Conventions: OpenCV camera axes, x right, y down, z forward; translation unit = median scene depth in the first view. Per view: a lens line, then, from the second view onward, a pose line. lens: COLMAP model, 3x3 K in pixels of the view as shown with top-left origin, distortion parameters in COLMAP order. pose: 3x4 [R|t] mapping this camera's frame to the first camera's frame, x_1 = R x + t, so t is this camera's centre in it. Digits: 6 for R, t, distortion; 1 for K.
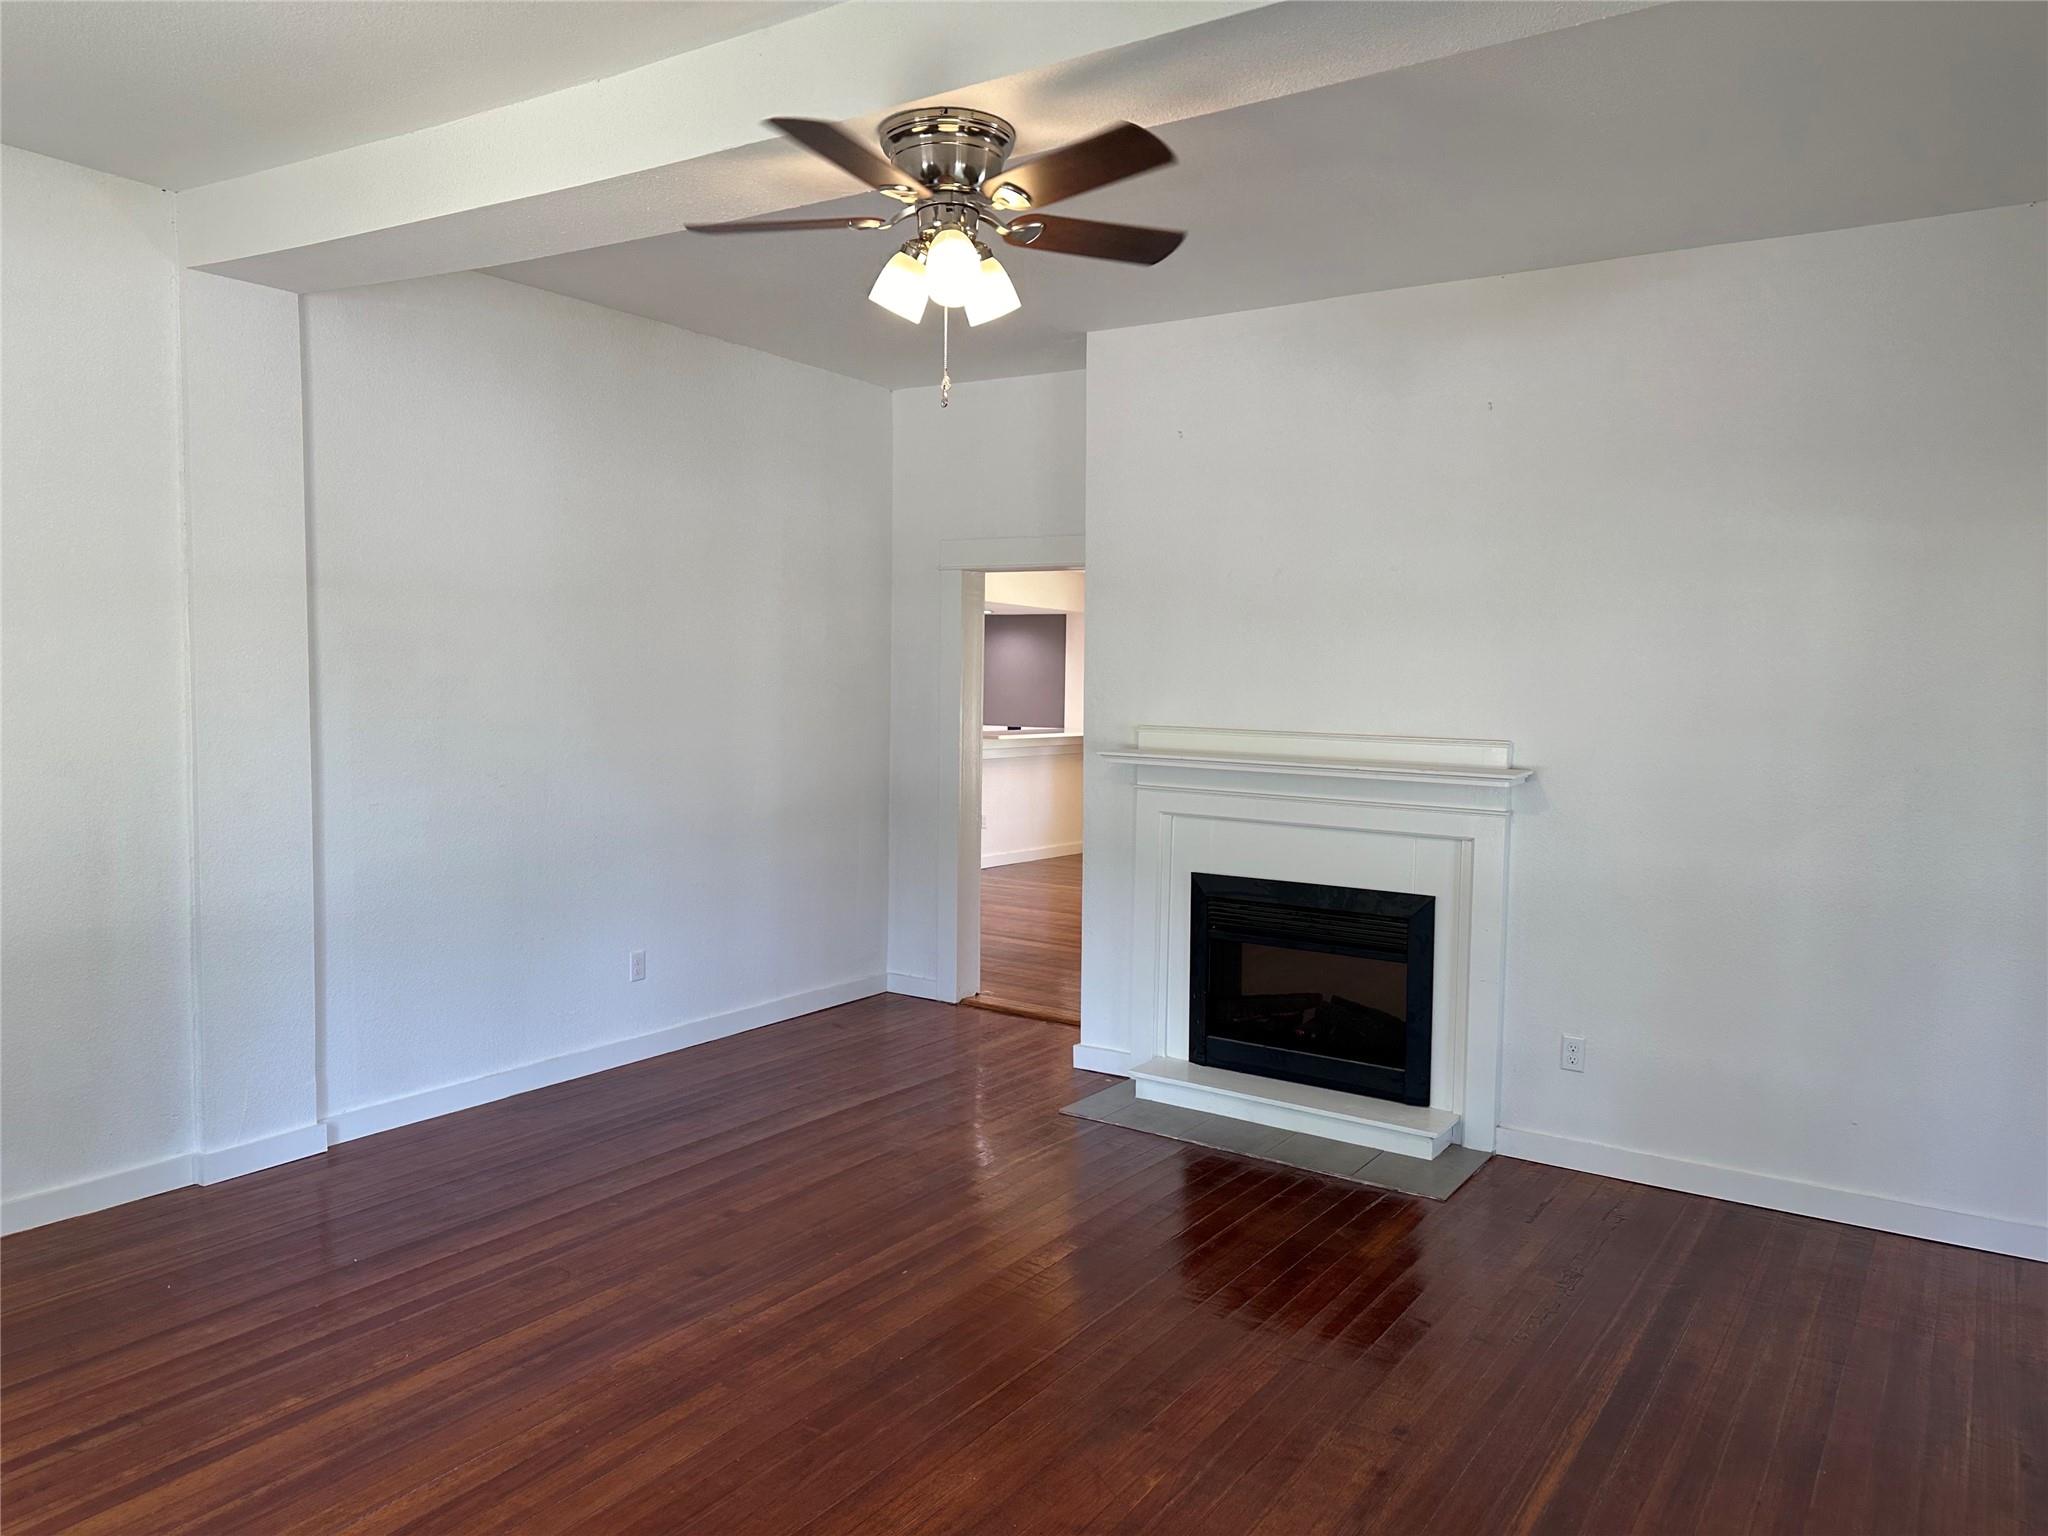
lens RADIAL K [[1414.9, 0, 1030.4], [0, 1414.9, 763.6], [0, 0, 1]] dist [0.028245, -0.038213]
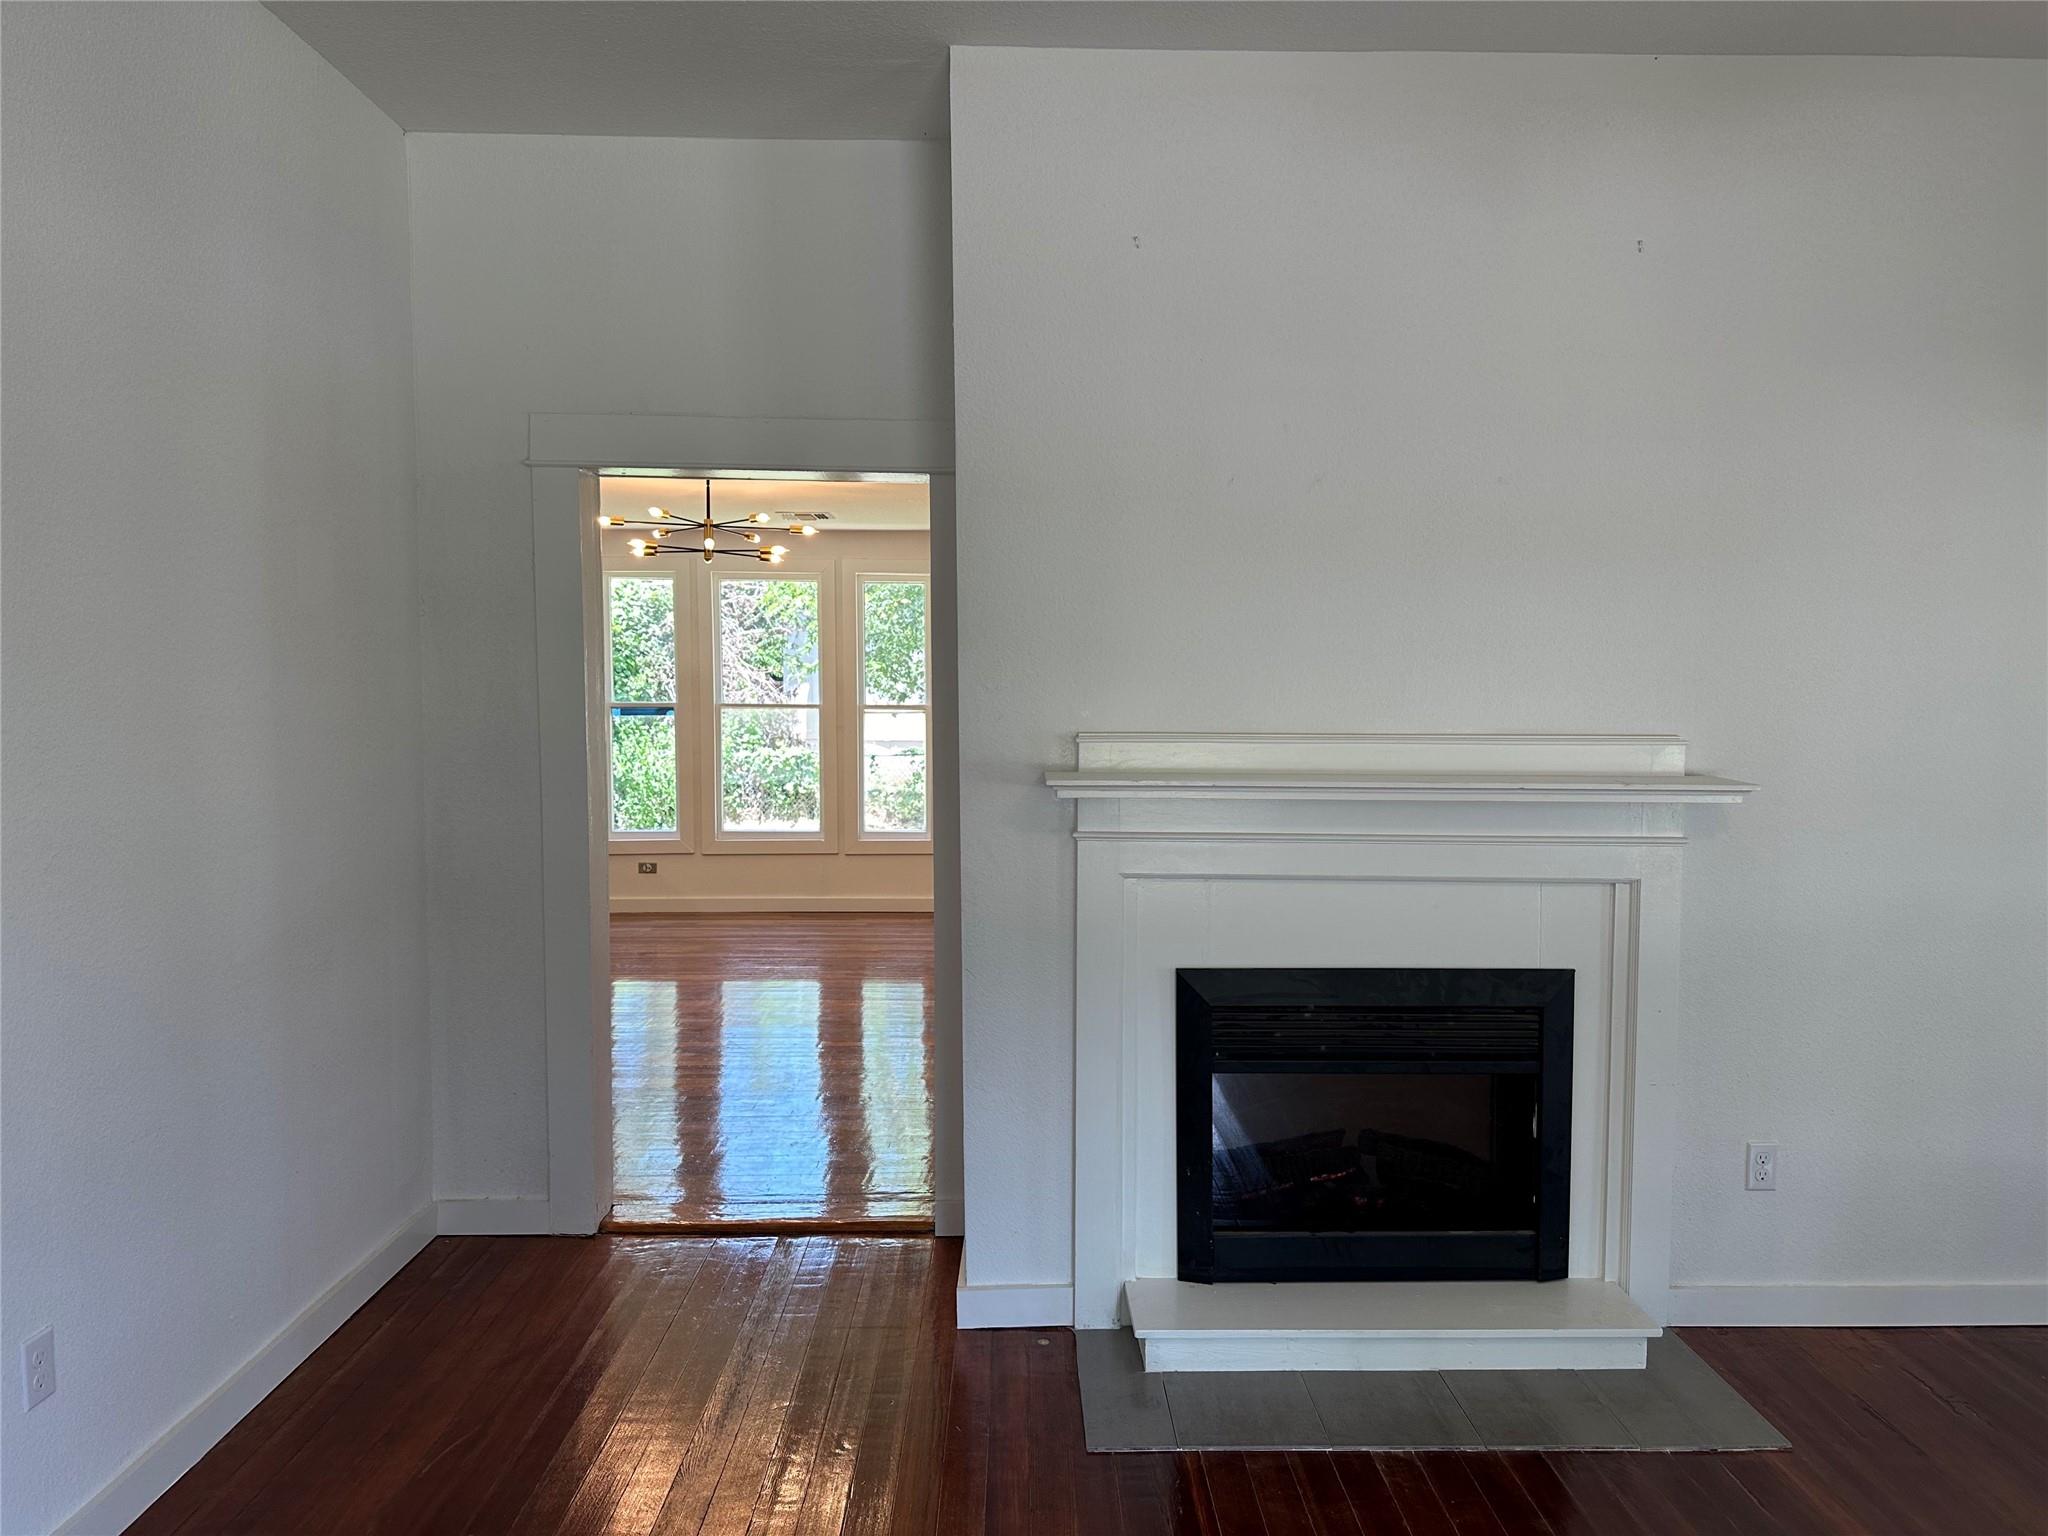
lens RADIAL K [[1414.9, 0, 1039.0], [0, 1414.9, 769.9], [0, 0, 1]] dist [0.028245, -0.038213]
pose [[0.820369, -0.042213, 0.570275, -0.299456], [0.045322, 0.998934, 0.008744, -0.018614], [-0.570036, 0.018672, 0.821408, 0.572627]]
